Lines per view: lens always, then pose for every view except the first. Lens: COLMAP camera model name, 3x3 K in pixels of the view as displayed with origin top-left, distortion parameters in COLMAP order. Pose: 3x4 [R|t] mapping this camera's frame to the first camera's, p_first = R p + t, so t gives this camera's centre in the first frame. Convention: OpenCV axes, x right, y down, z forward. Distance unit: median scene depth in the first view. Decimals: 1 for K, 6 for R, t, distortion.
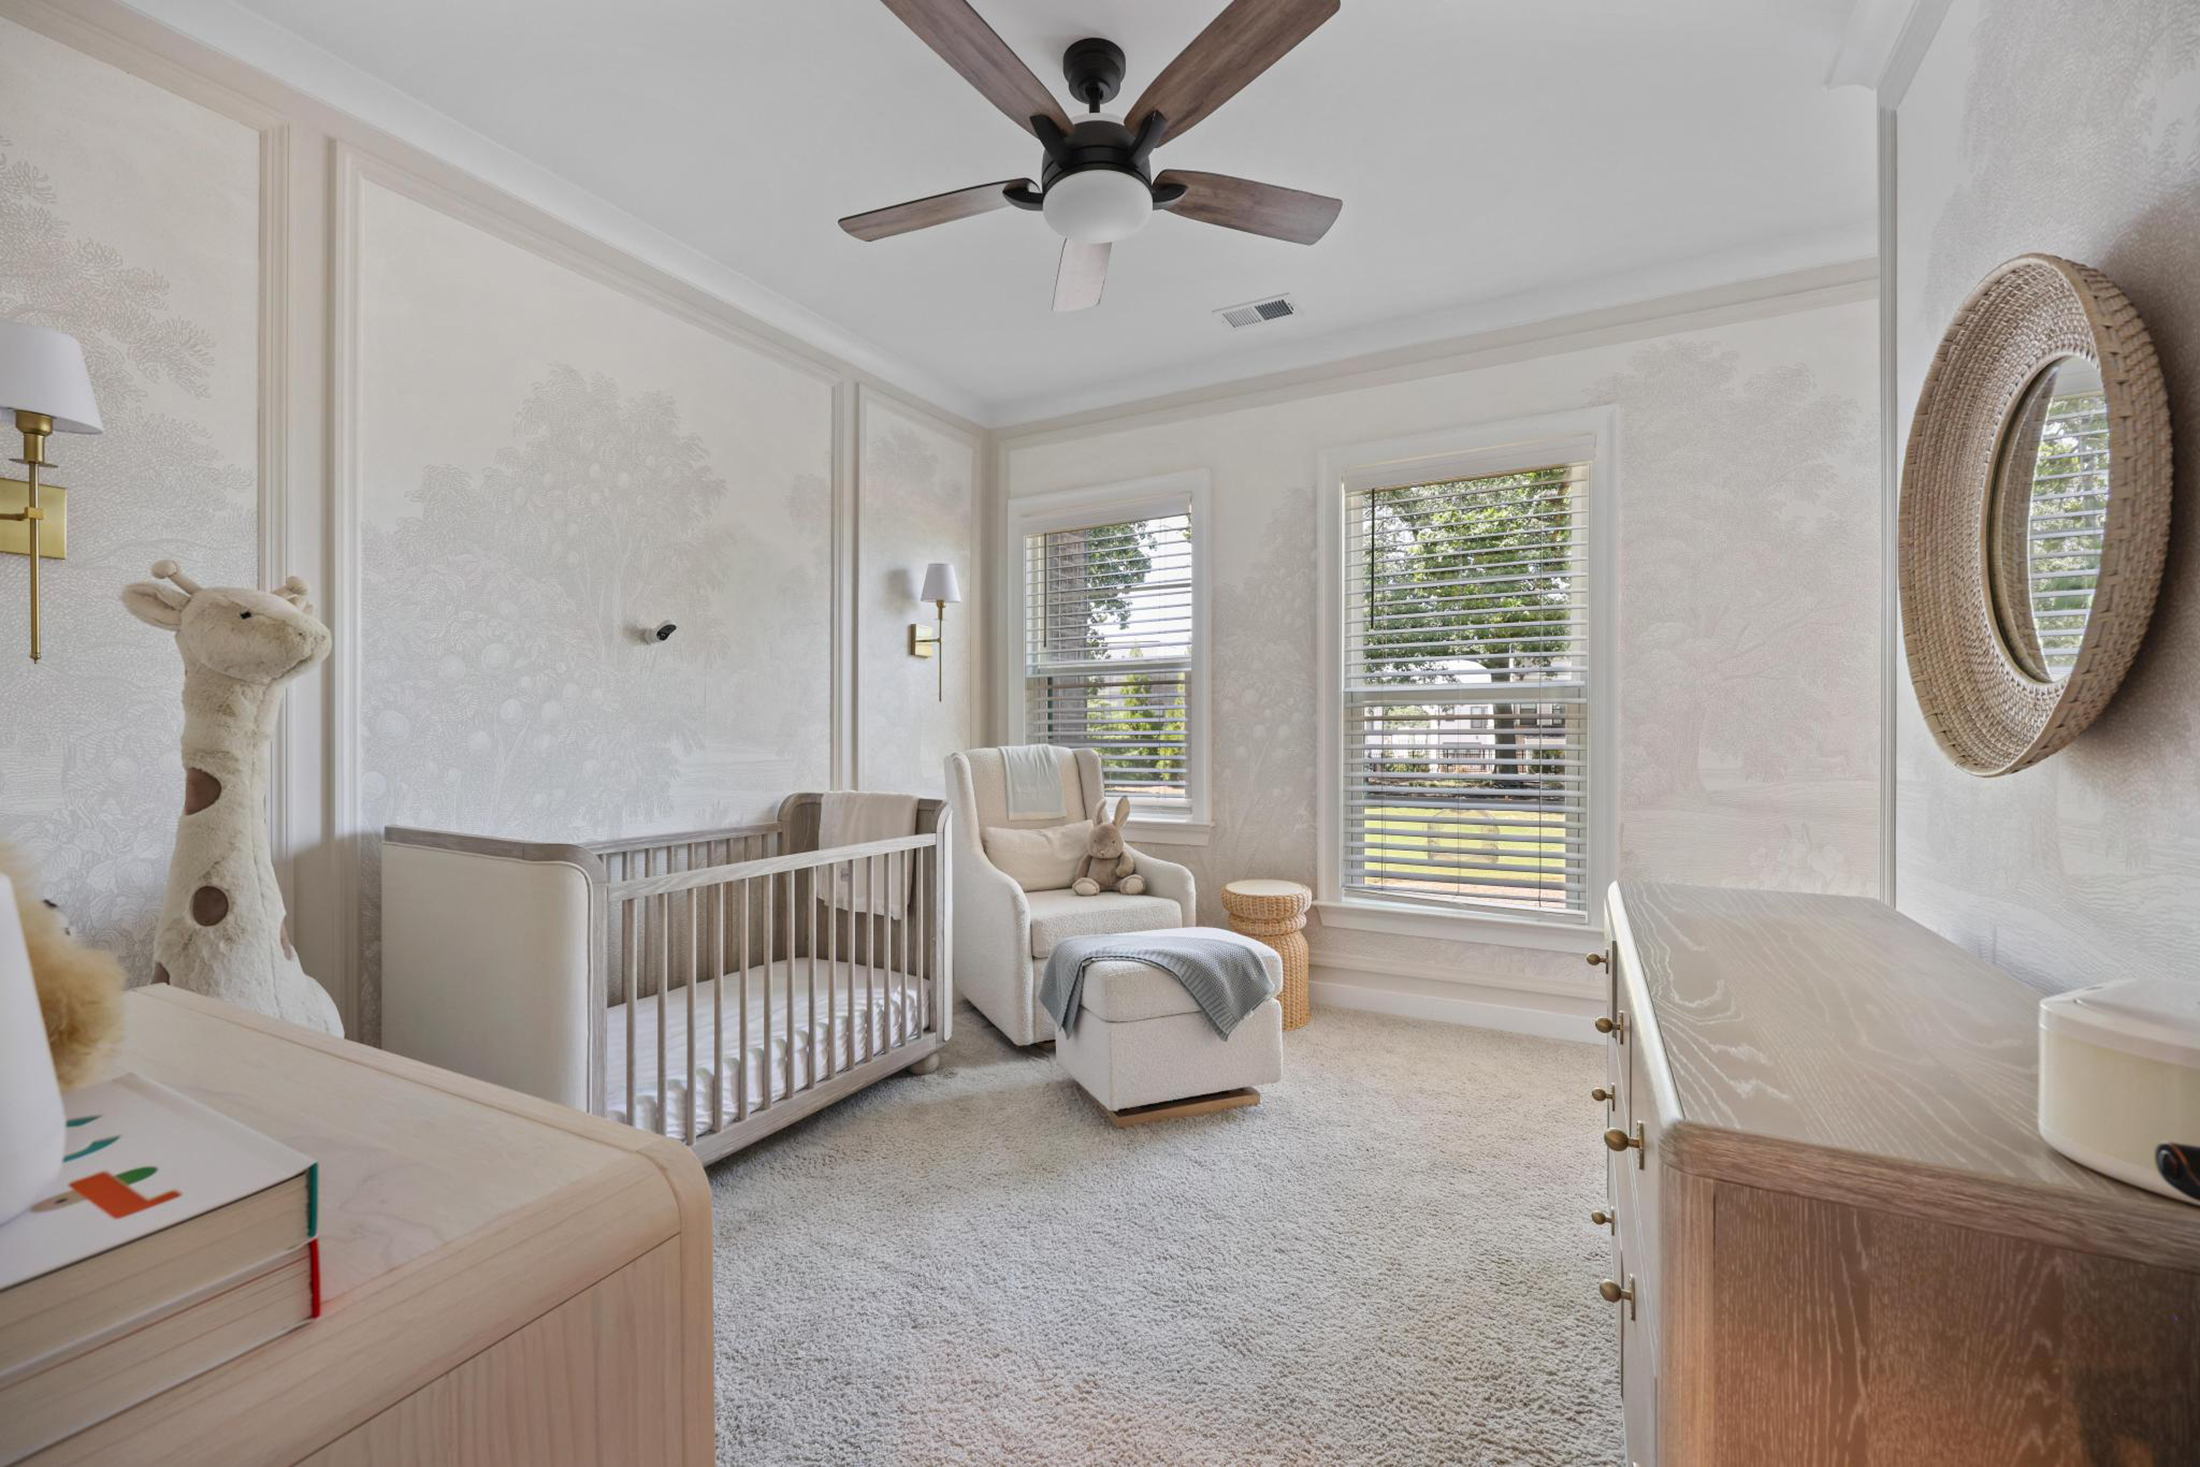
lens RADIAL K [[905.6, 0, 1113.0], [0, 905.6, 725.7], [0, 0, 1]] dist [-0.002582, 0.000316]
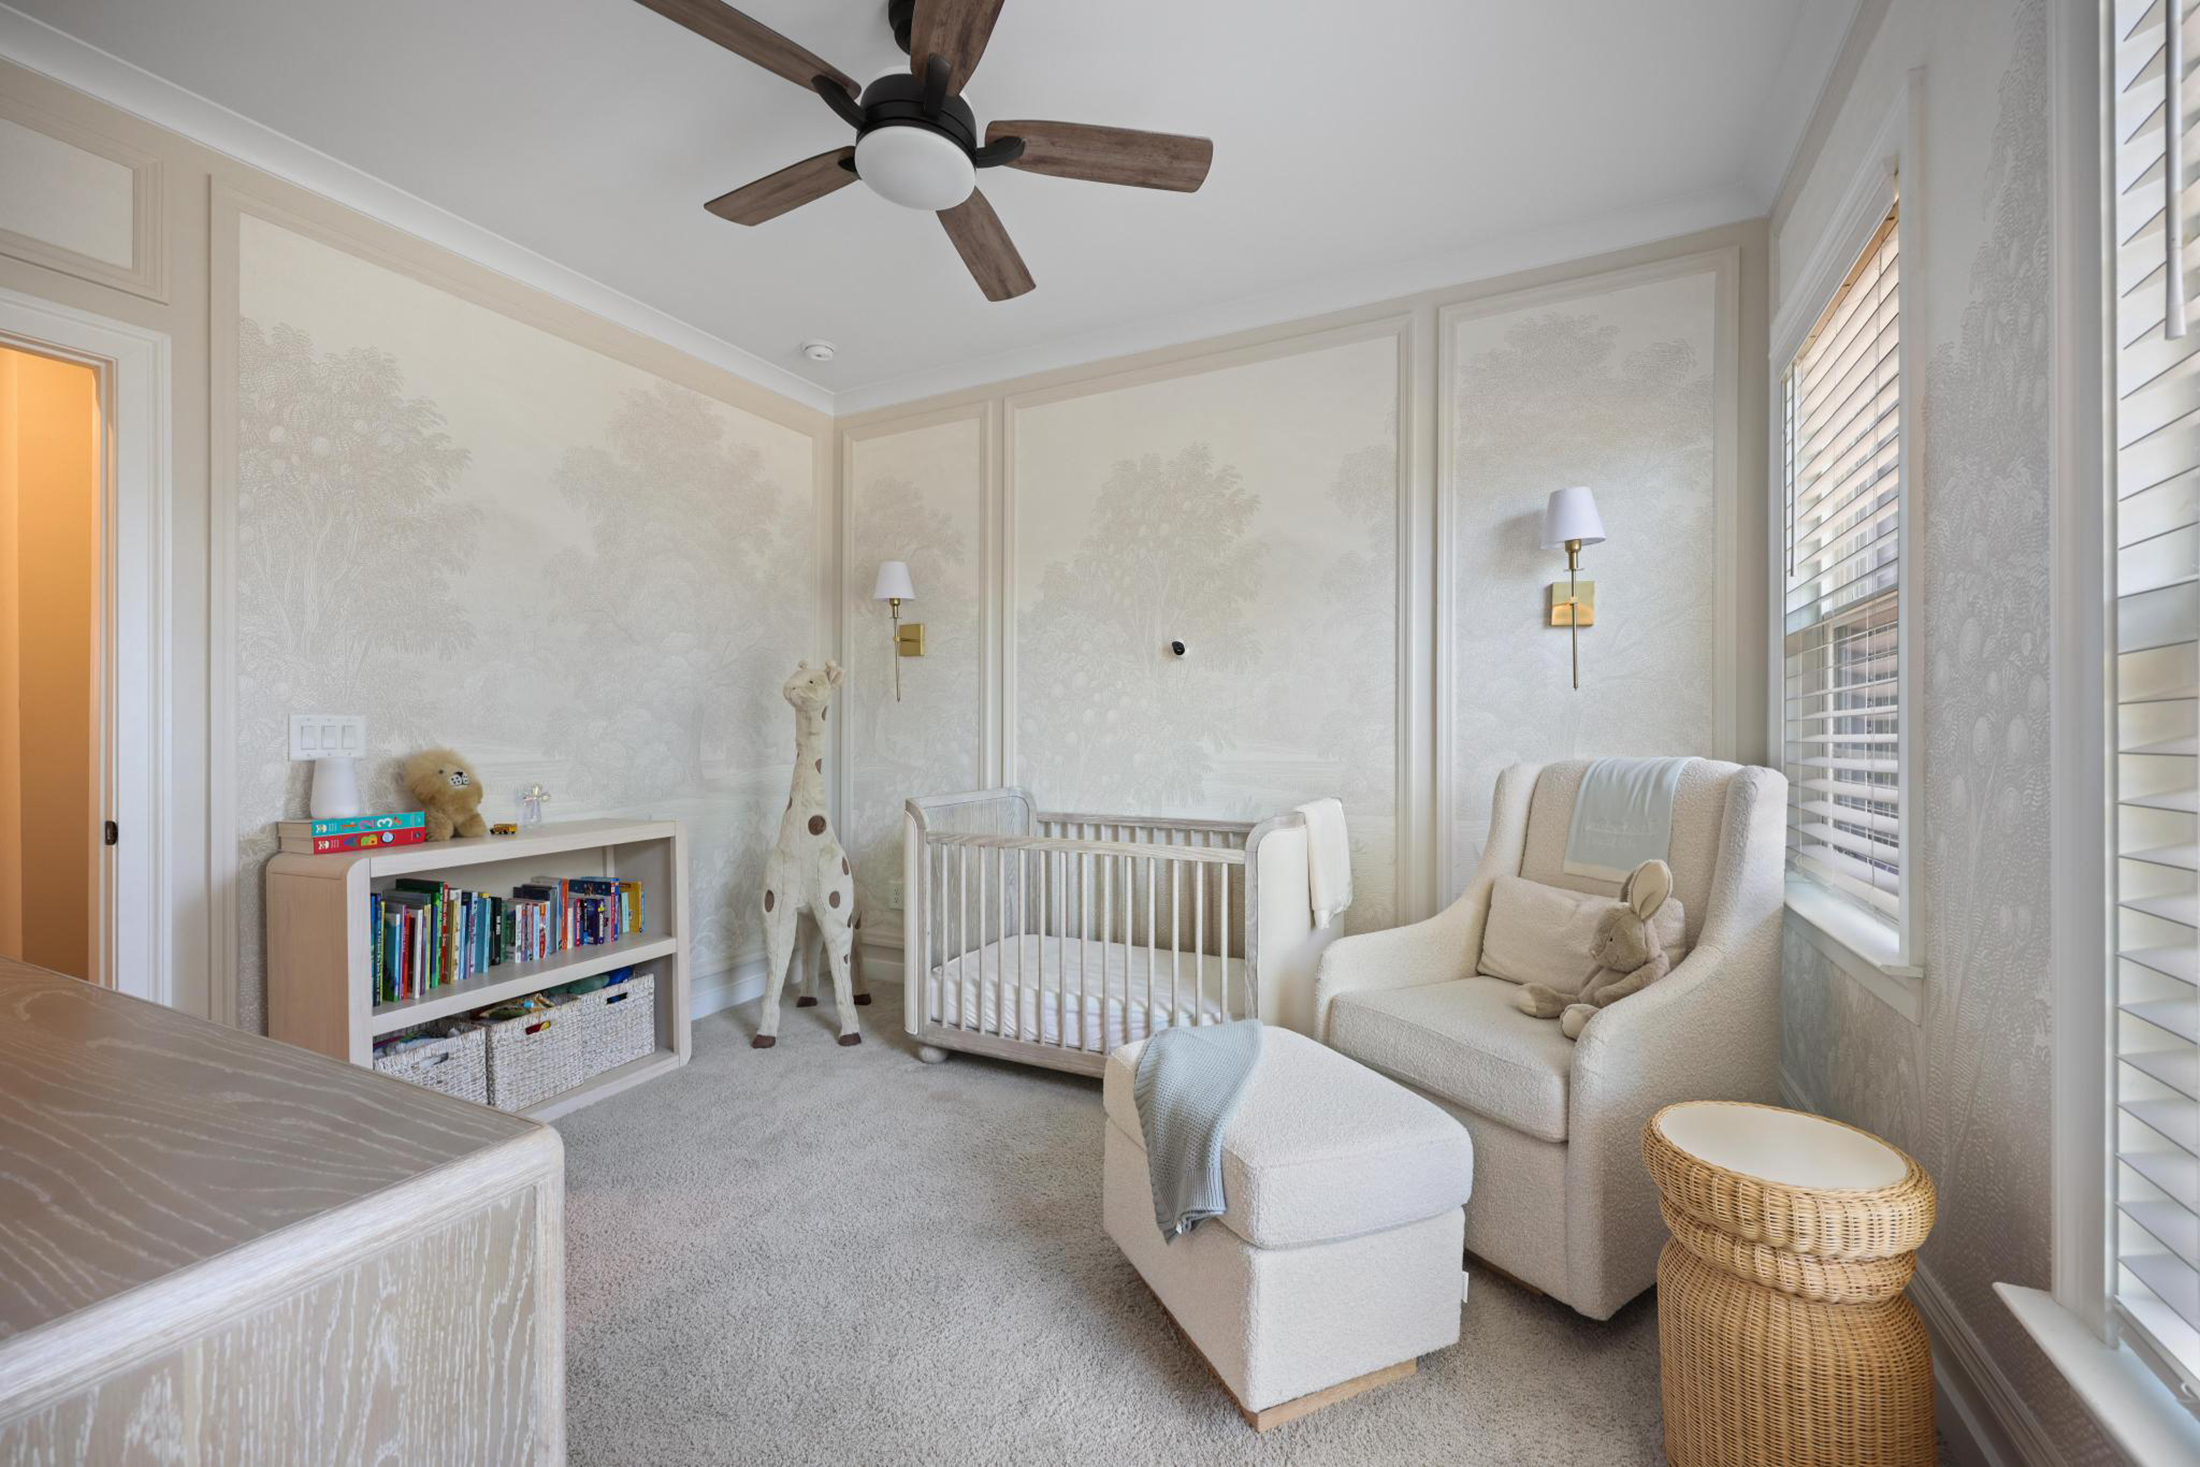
lens RADIAL K [[905.6, 0, 1107.5], [0, 905.6, 737.0], [0, 0, 1]] dist [-0.002582, 0.000316]
pose [[0.001976, -0.001491, -0.999997, 0.720966], [-0.000938, 0.999998, -0.001493, 0.015786], [0.999998, 0.000941, 0.001974, 0.942367]]
